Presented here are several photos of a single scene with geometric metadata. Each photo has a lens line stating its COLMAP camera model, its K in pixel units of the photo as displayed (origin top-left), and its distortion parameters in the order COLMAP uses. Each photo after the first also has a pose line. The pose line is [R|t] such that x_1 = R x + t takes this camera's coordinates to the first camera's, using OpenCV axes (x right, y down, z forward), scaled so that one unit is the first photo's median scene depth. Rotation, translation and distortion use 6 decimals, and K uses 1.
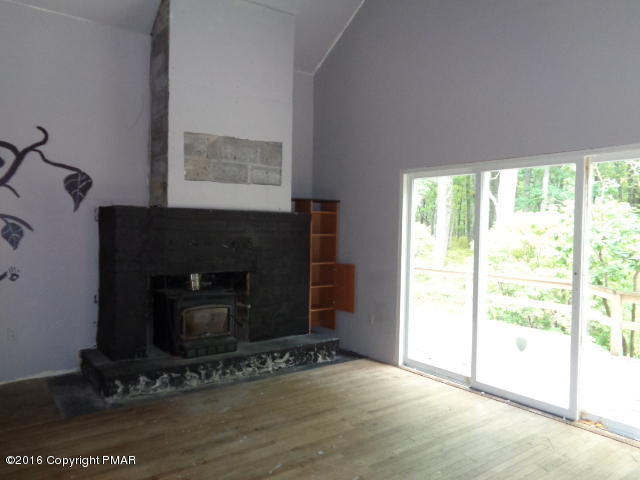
lens RADIAL K [[482.3, 0, 320.0], [0, 482.3, 240.0], [0, 0, 1]] dist [0.000425, 0.008507]
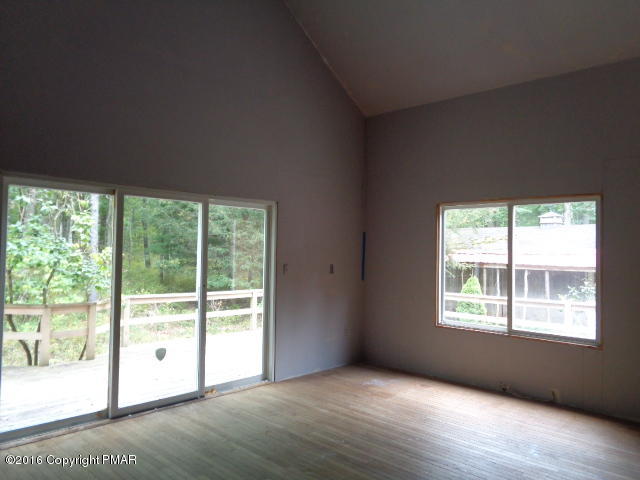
lens RADIAL K [[482.3, 0, 320.0], [0, 482.3, 240.0], [0, 0, 1]] dist [0.000425, 0.008507]
pose [[-0.168696, 0.007123, 0.985642, -0.794592], [0.006480, 0.999960, -0.006117, -0.041439], [-0.985647, 0.005355, -0.168735, 0.862108]]
